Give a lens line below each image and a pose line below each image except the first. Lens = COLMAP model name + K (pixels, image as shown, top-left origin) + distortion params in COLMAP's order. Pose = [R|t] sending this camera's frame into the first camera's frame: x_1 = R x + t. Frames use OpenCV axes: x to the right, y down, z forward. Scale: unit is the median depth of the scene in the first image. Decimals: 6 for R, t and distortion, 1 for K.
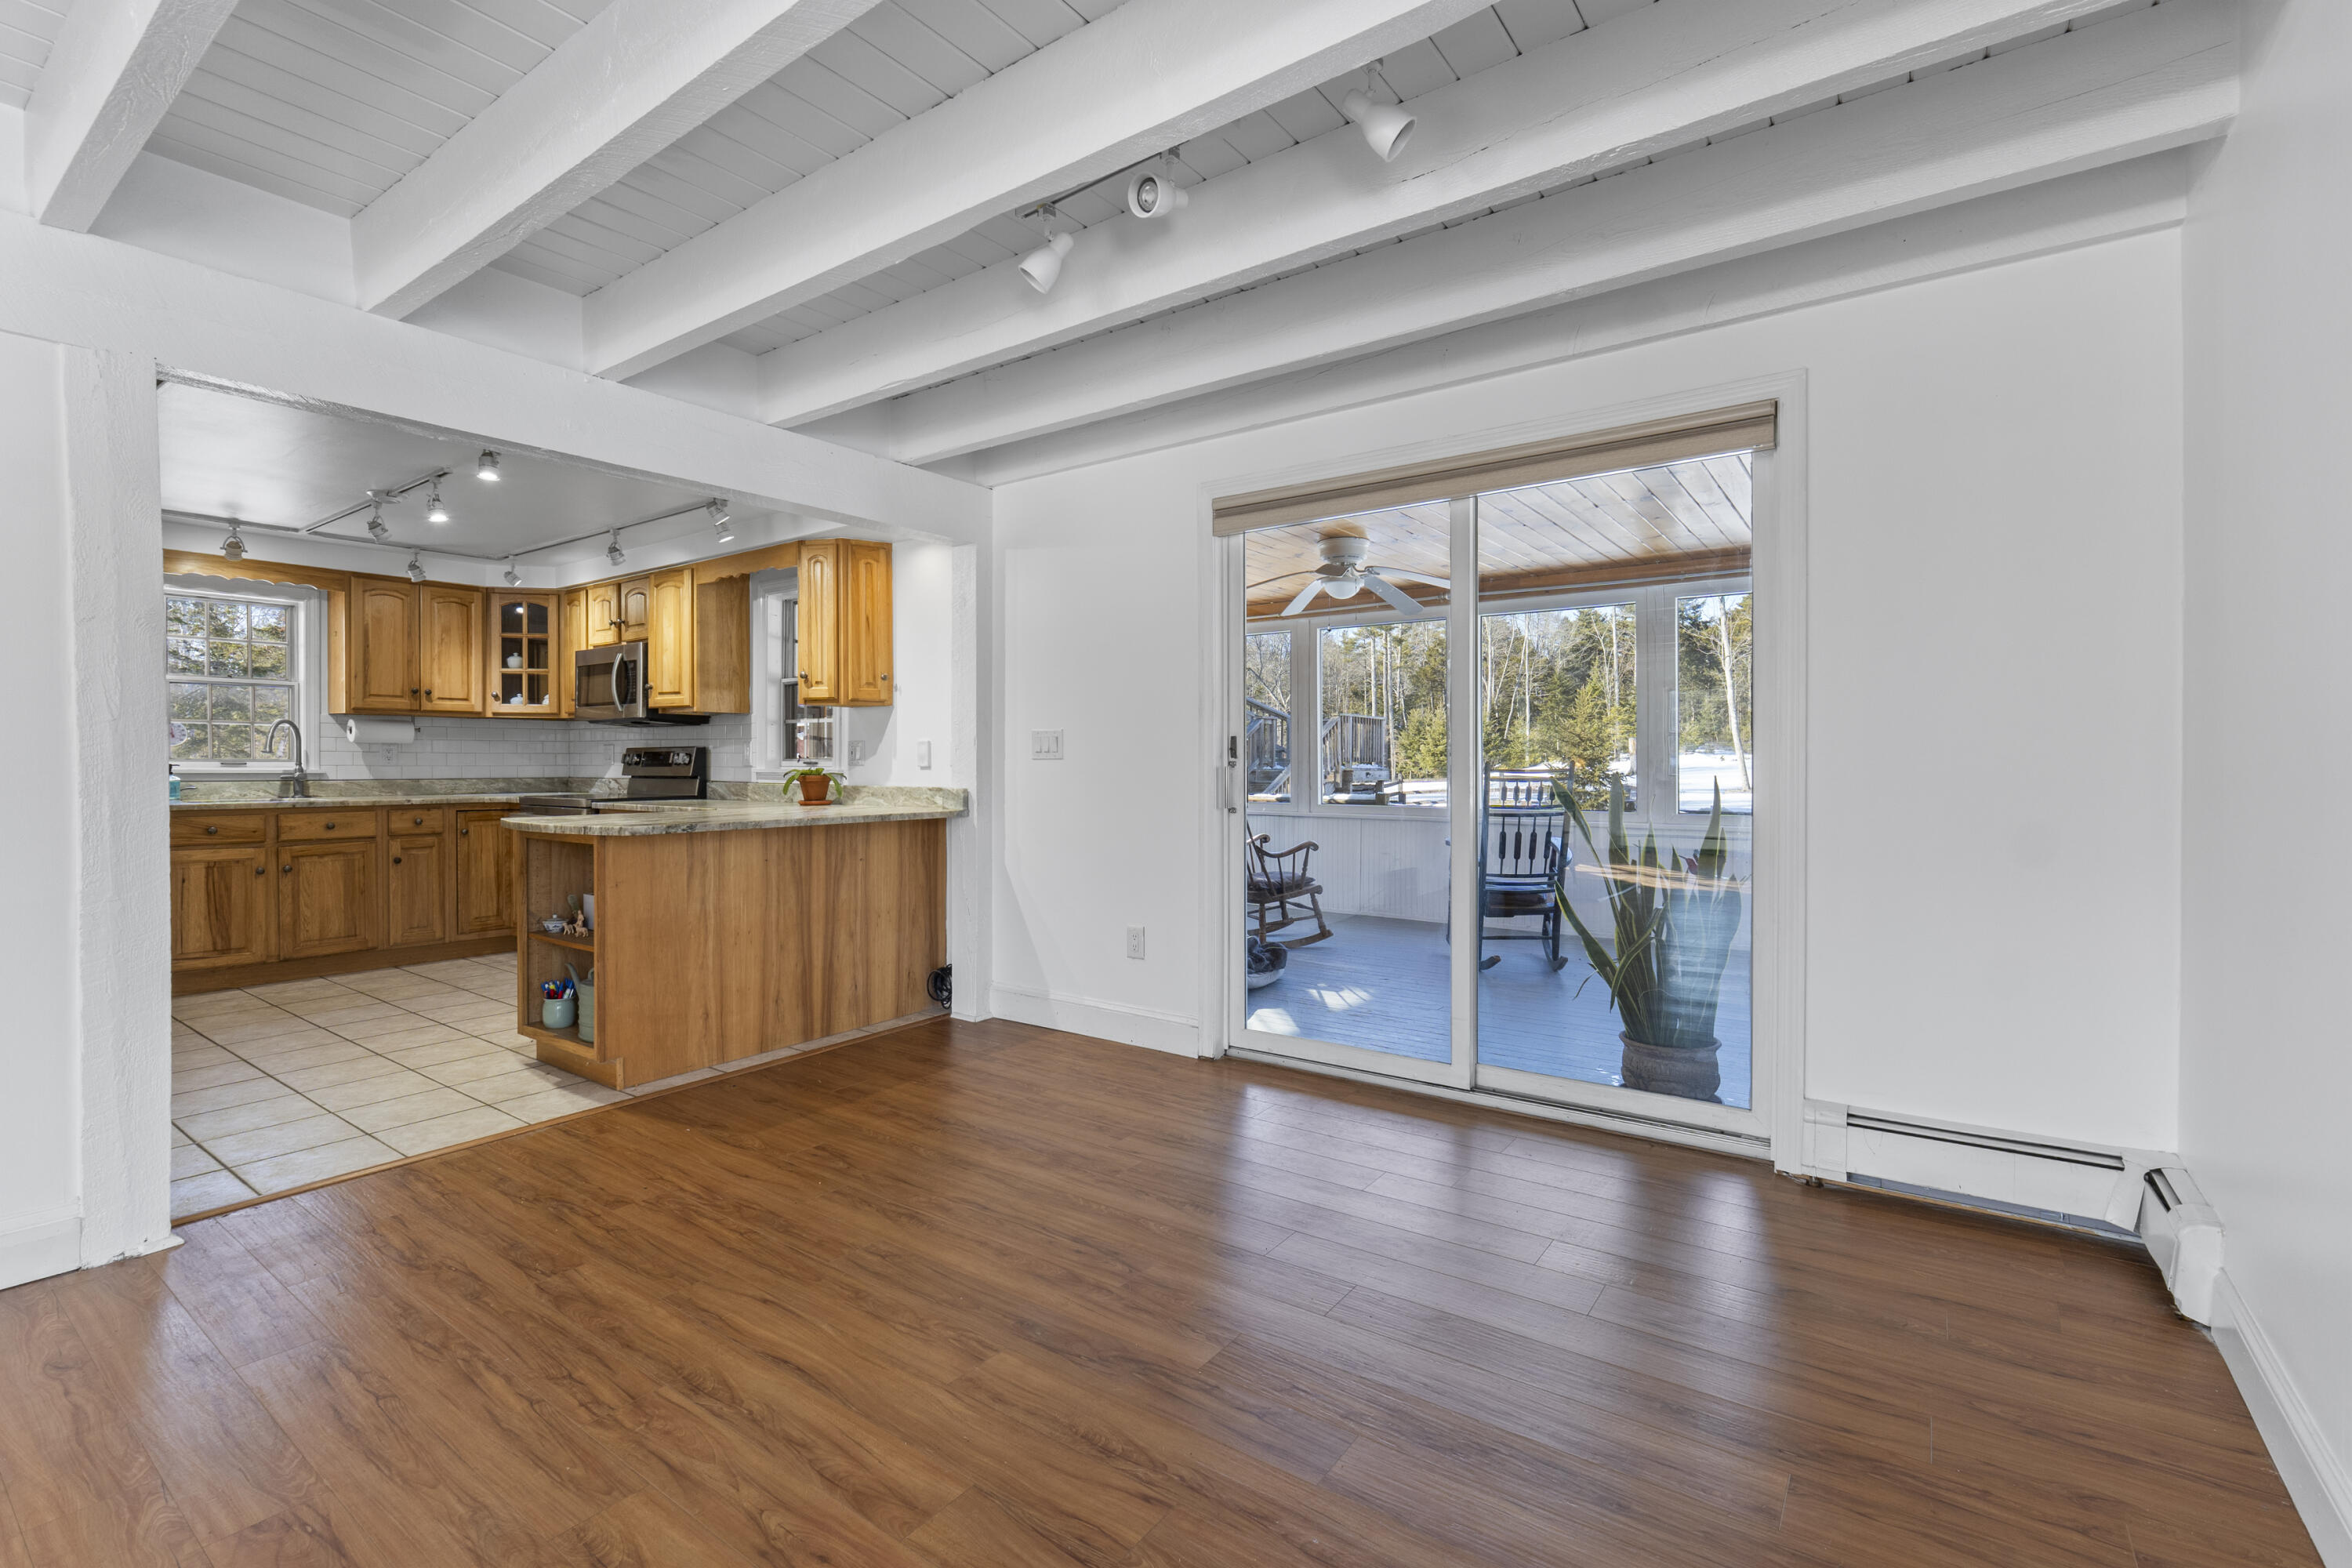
lens RADIAL K [[1054.9, 0, 1162.4], [0, 1054.9, 781.0], [0, 0, 1]] dist [-0.004821, -0.000546]
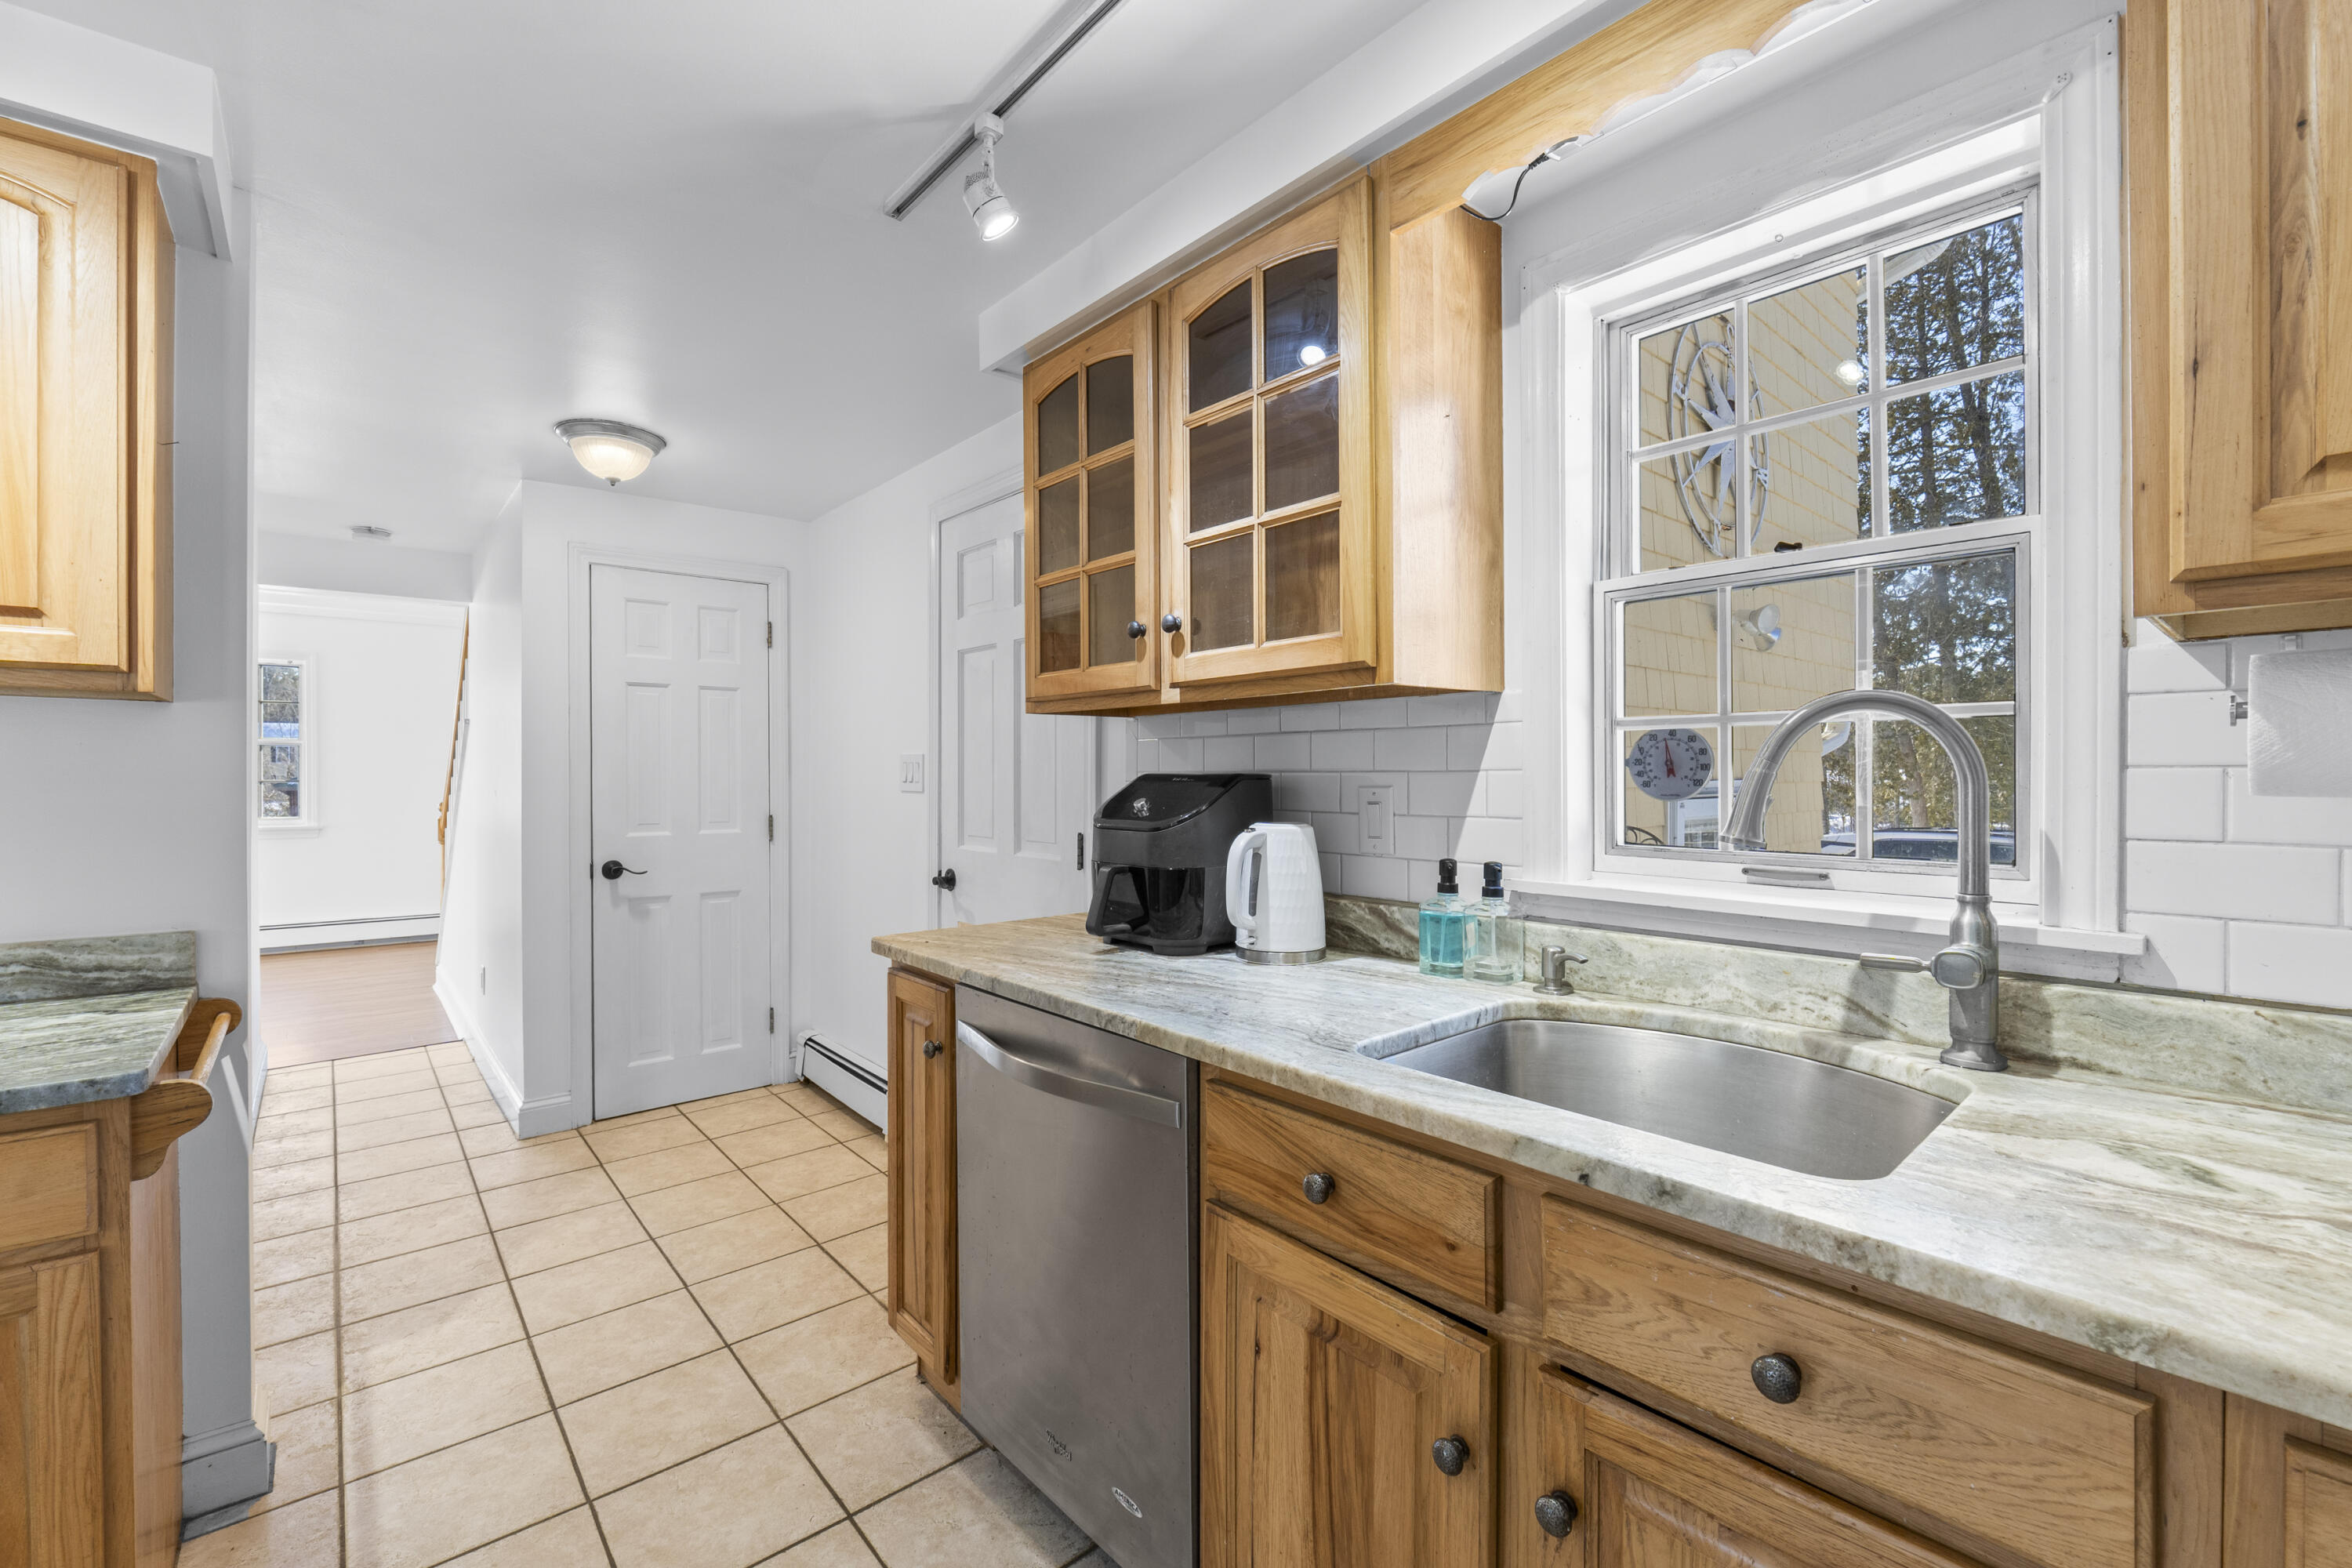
lens RADIAL K [[984.7, 0, 1170.7], [0, 984.7, 780.6], [0, 0, 1]] dist [-0.012692, 0.001542]
pose [[-0.229126, 0.004551, -0.973386, -0.633368], [-0.010883, 0.999915, 0.007237, -0.042228], [0.973336, 0.012251, -0.229057, 0.943269]]
